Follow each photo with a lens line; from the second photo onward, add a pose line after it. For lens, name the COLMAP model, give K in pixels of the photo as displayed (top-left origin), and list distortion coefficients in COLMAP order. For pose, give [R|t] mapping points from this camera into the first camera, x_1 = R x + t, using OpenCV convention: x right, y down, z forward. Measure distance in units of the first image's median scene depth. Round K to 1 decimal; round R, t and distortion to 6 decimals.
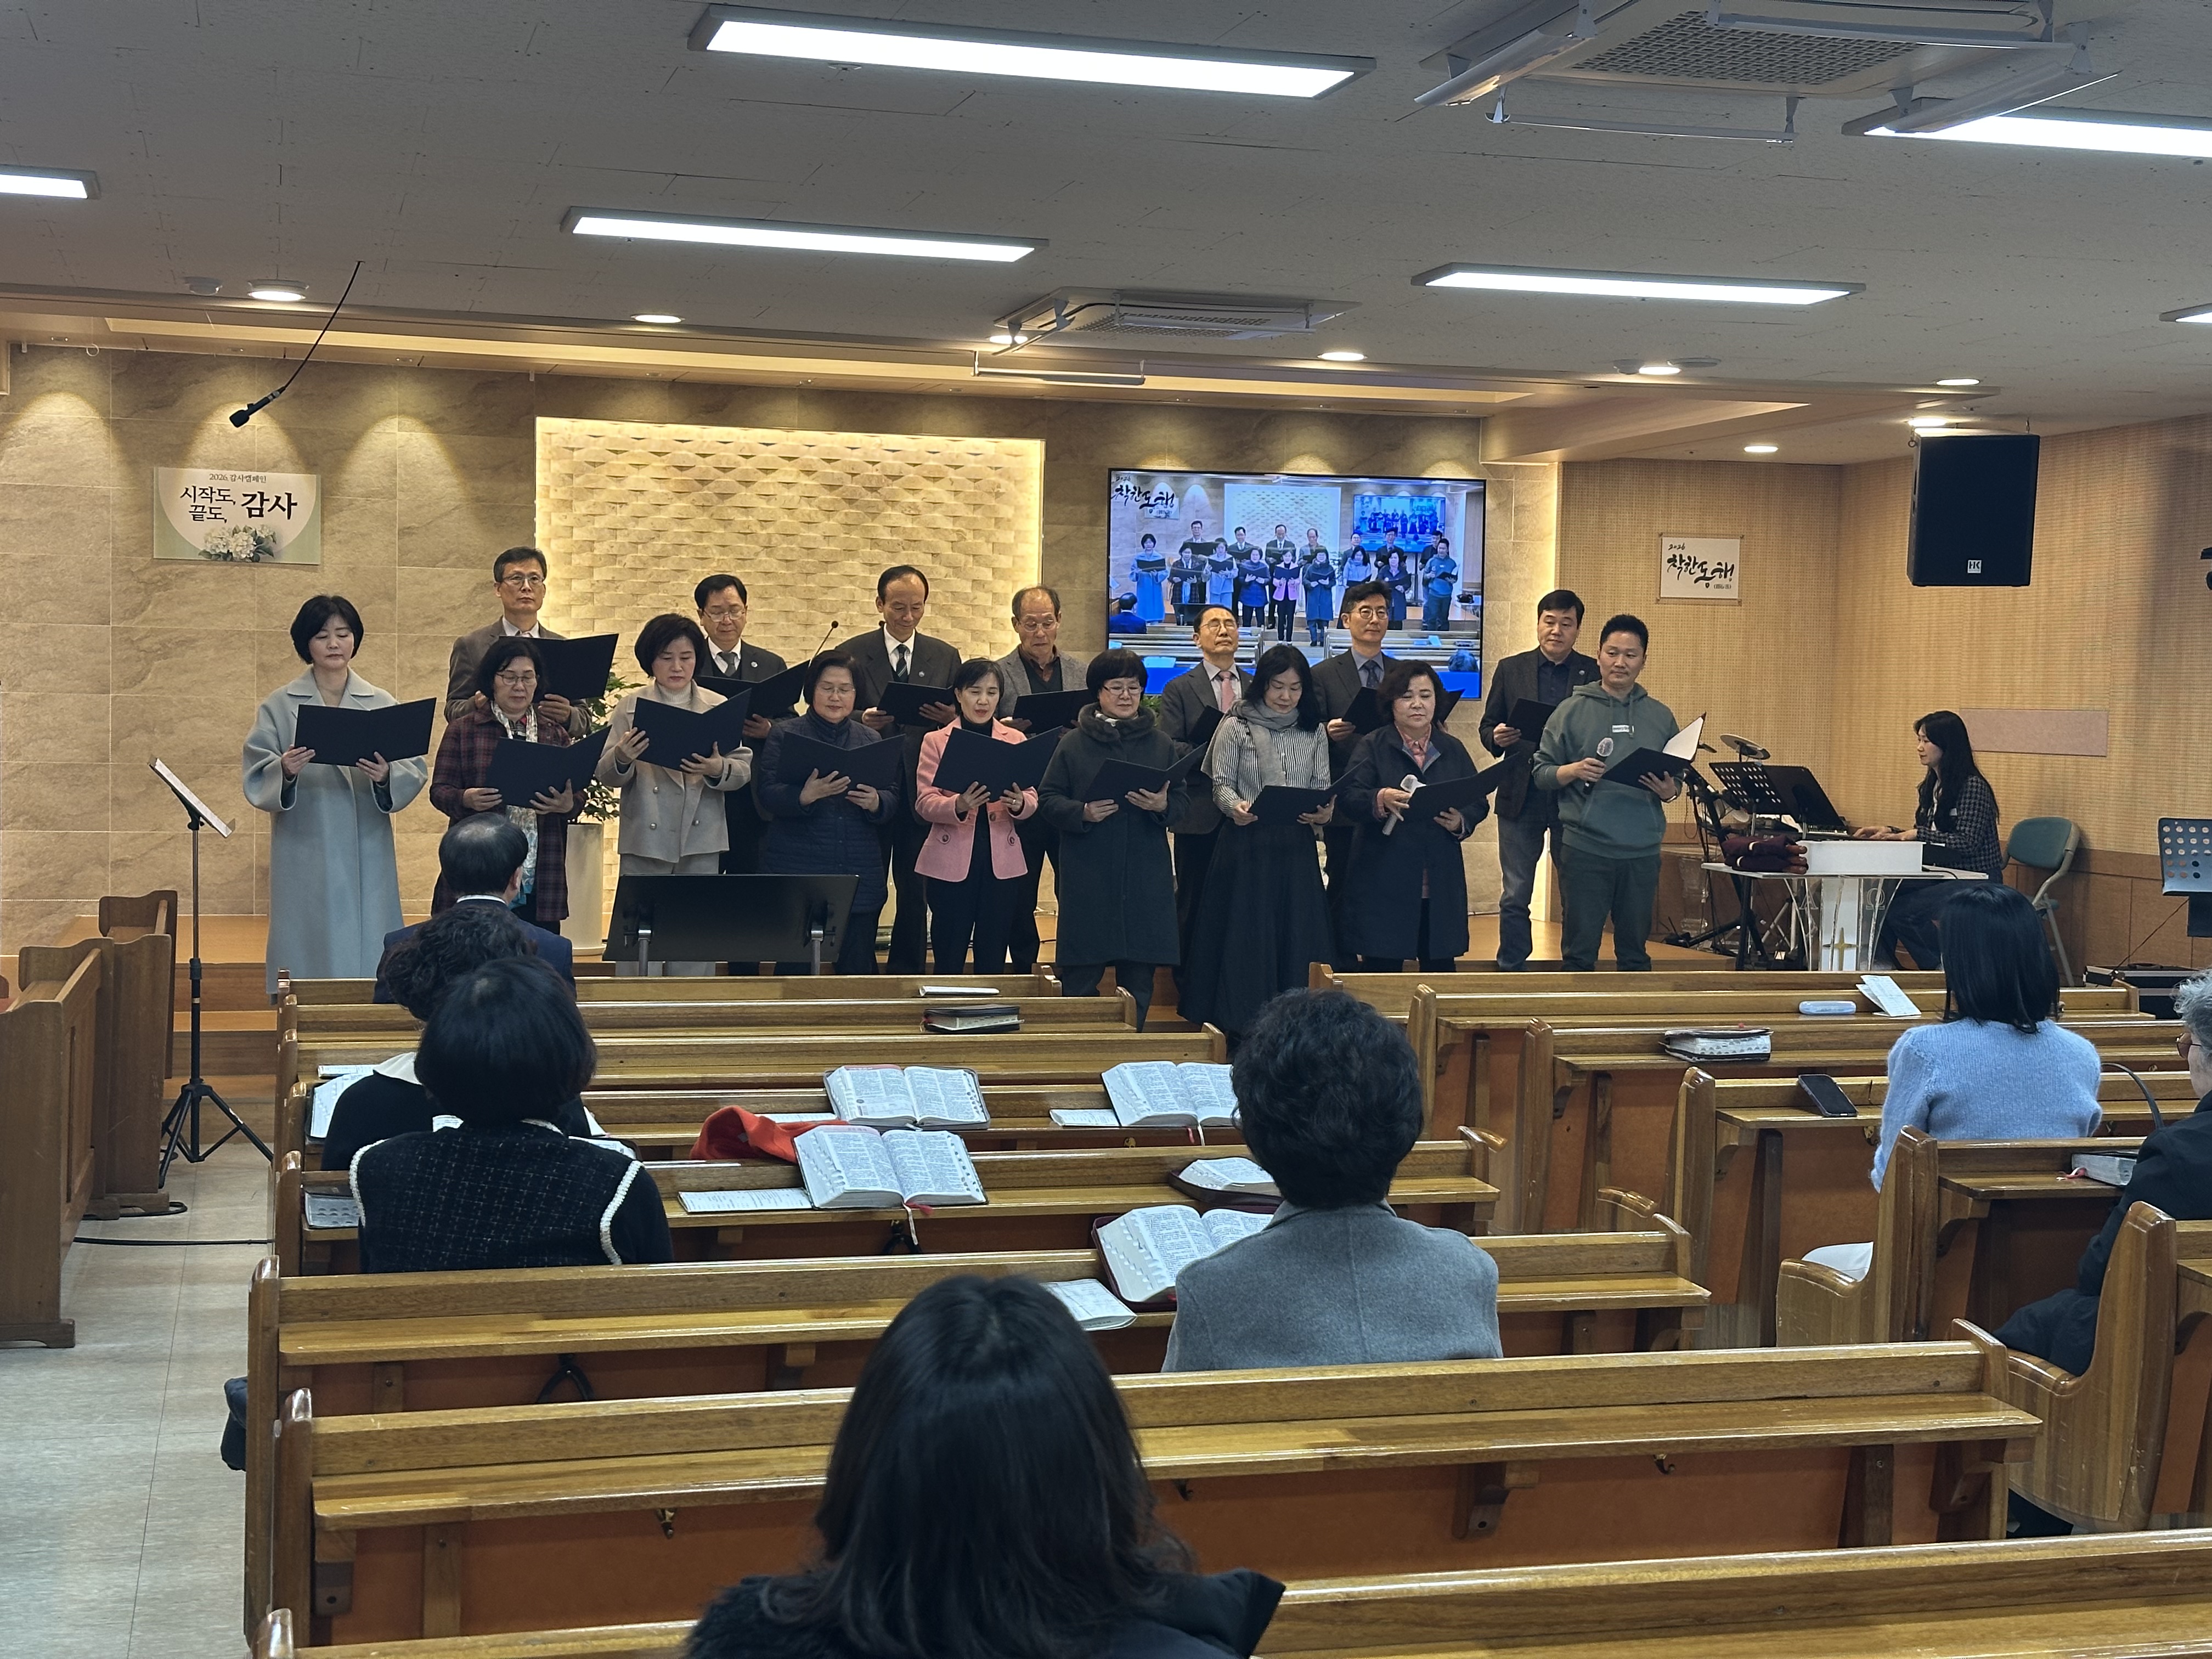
lens RADIAL K [[3060.0, 0, 1052.1], [0, 3060.0, 867.3], [0, 0, 1]] dist [0.131530, 0.000000]
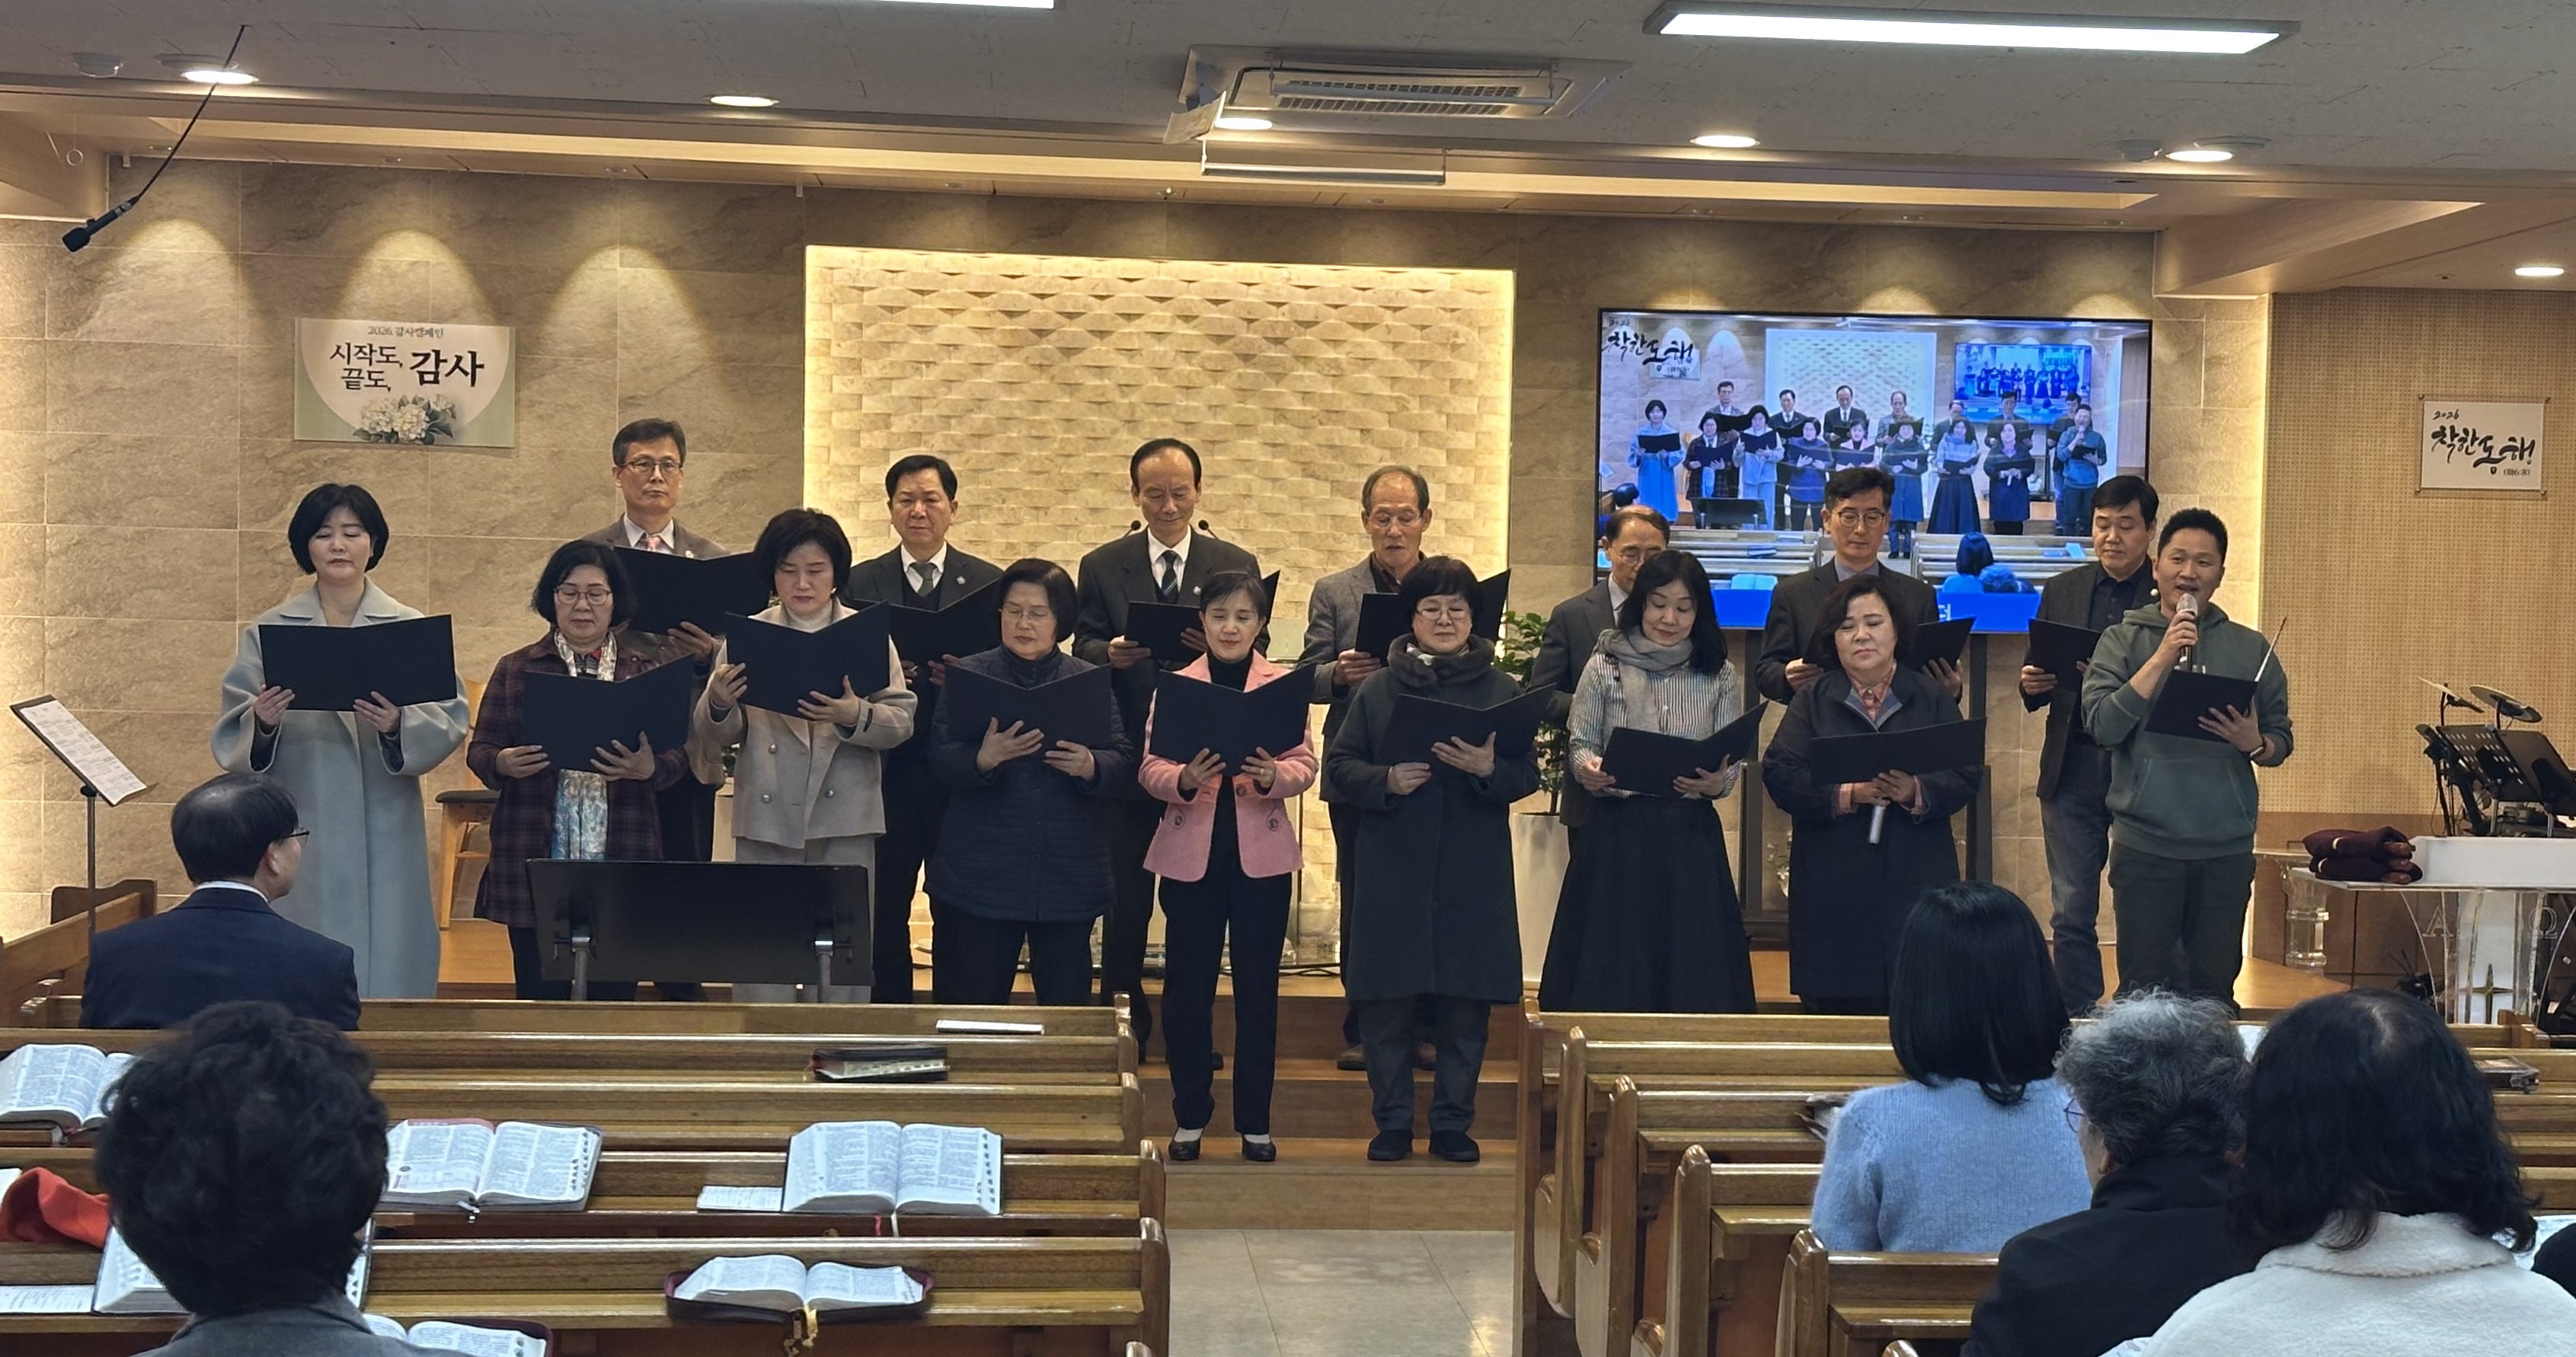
lens RADIAL K [[4246.1, 0, 1421.1], [0, 4246.1, 789.6], [0, 0, 1]] dist [0.149498, 0.000000]
pose [[0.989263, 0.008035, -0.145922, 0.126667], [-0.011138, 0.999729, -0.020459, 0.002385], [0.145718, 0.021865, 0.989084, 0.019480]]
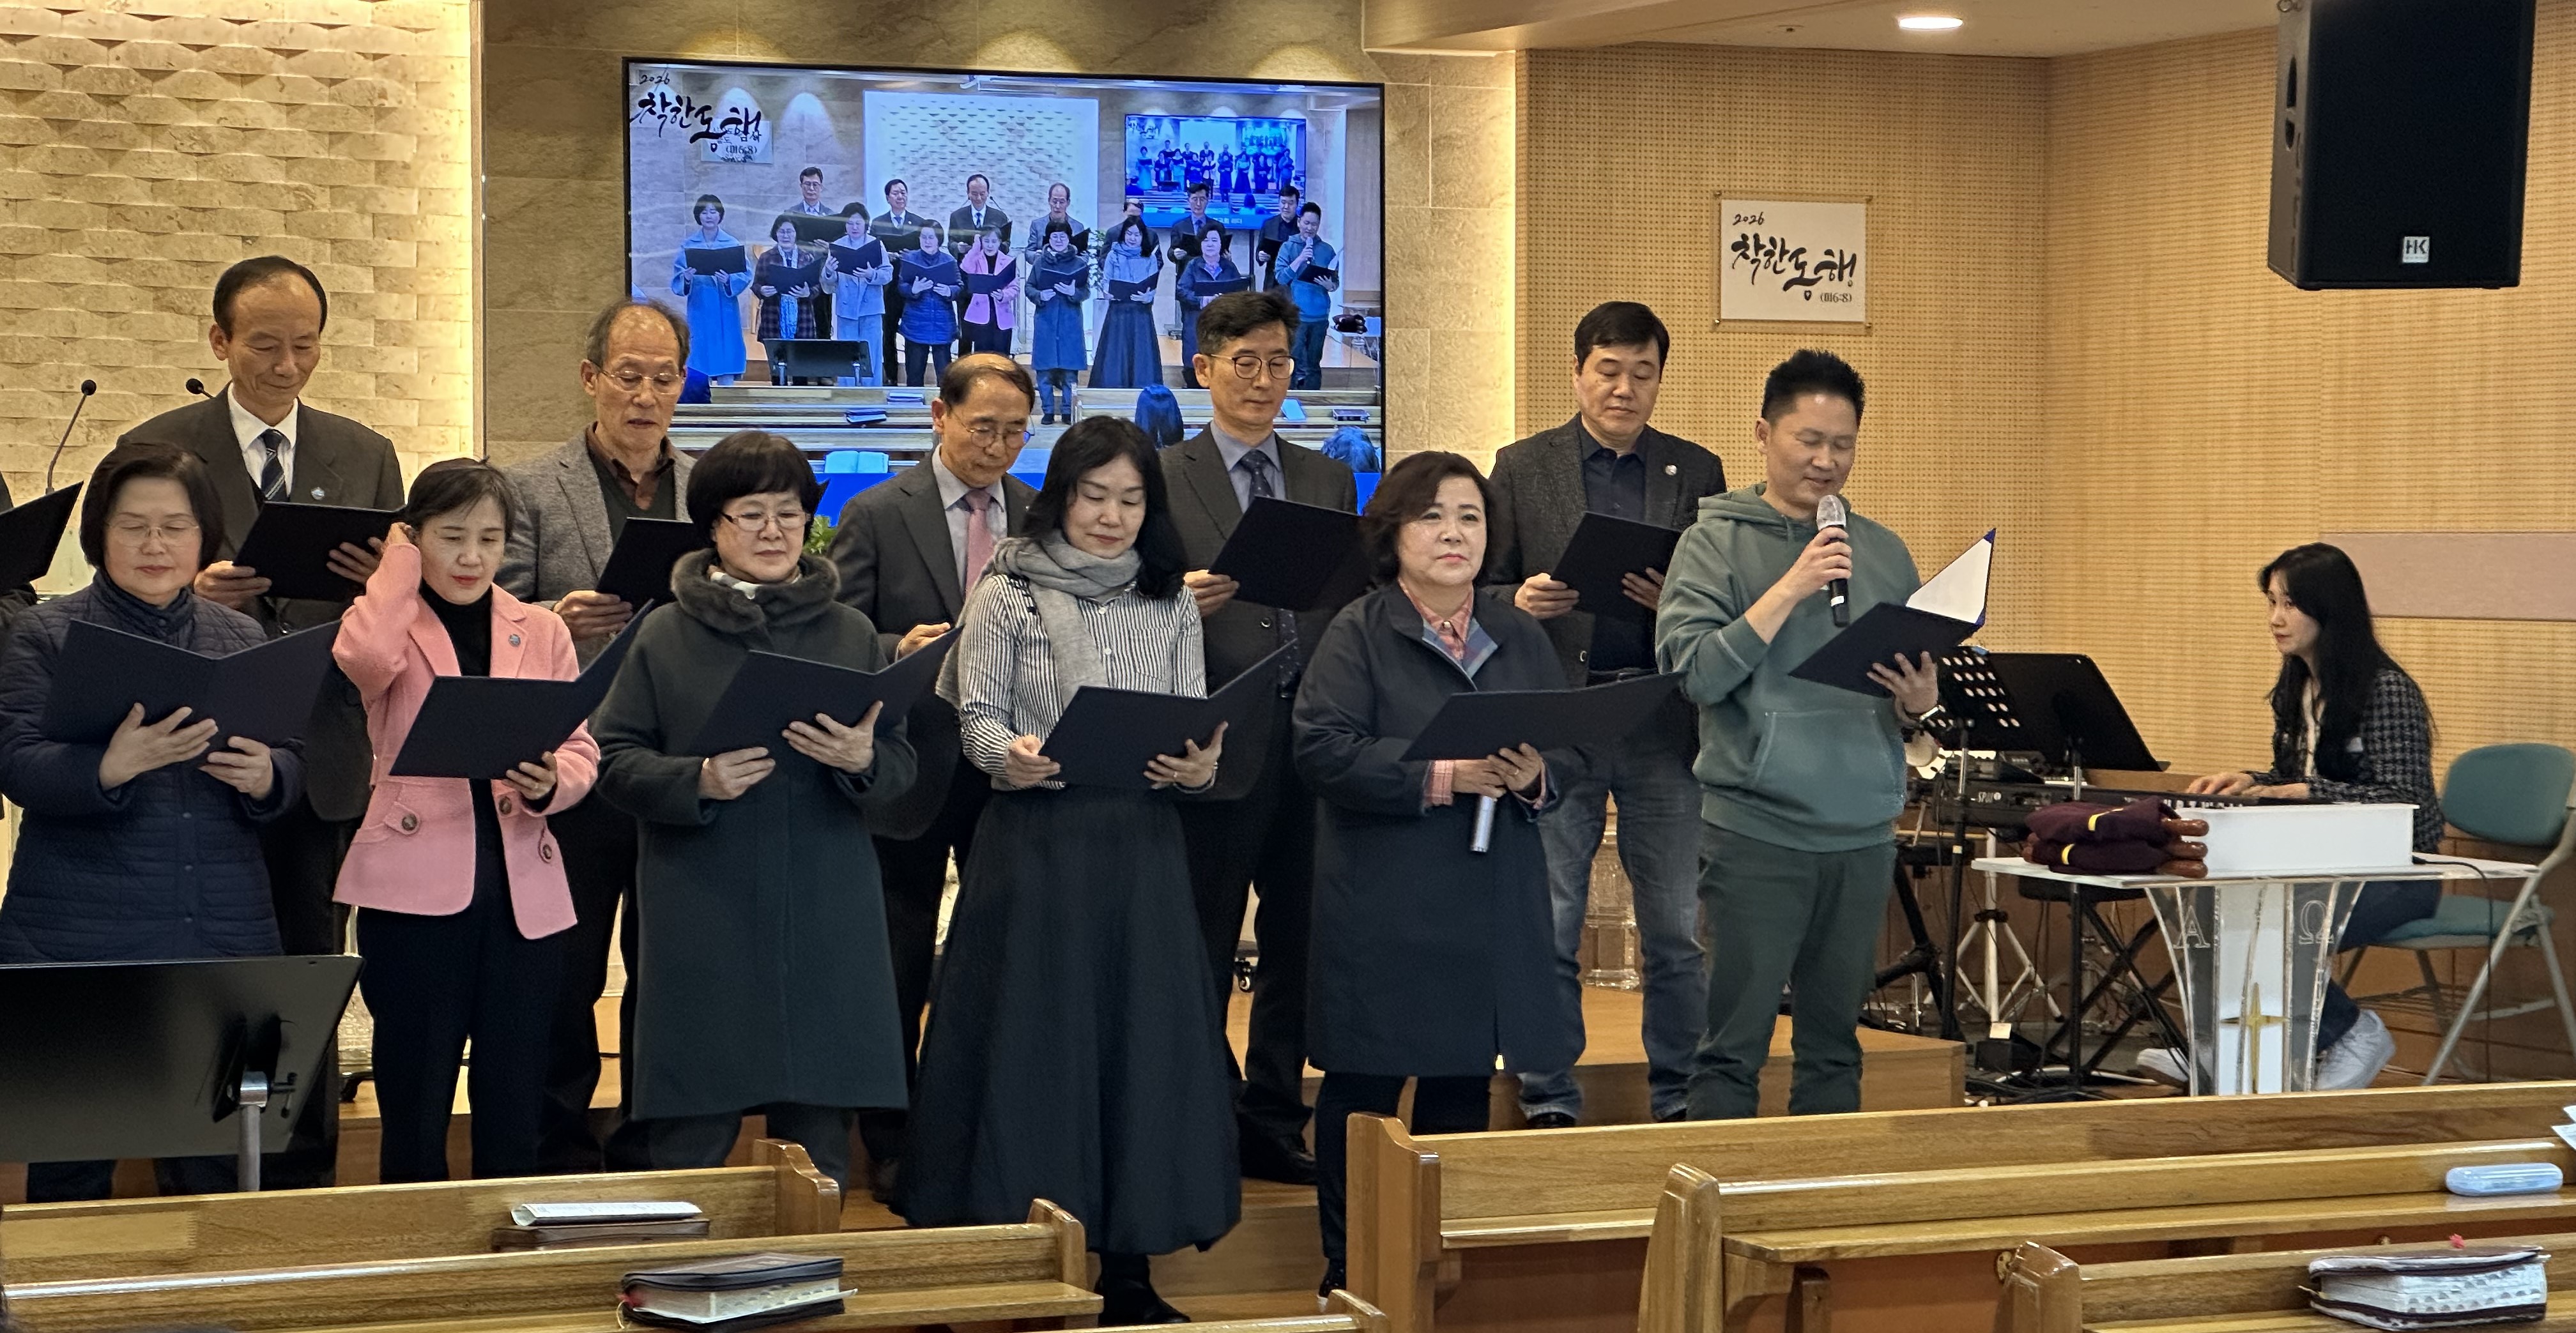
lens RADIAL K [[5810.3, 0, 1338.7], [0, 5810.3, 706.9], [0, 0, 1]] dist [0.160566, 0.000000]
pose [[0.981189, -0.022625, 0.191721, -0.050102], [0.027308, 0.999389, -0.021818, -0.006338], [-0.191111, 0.026643, 0.981207, 0.093052]]
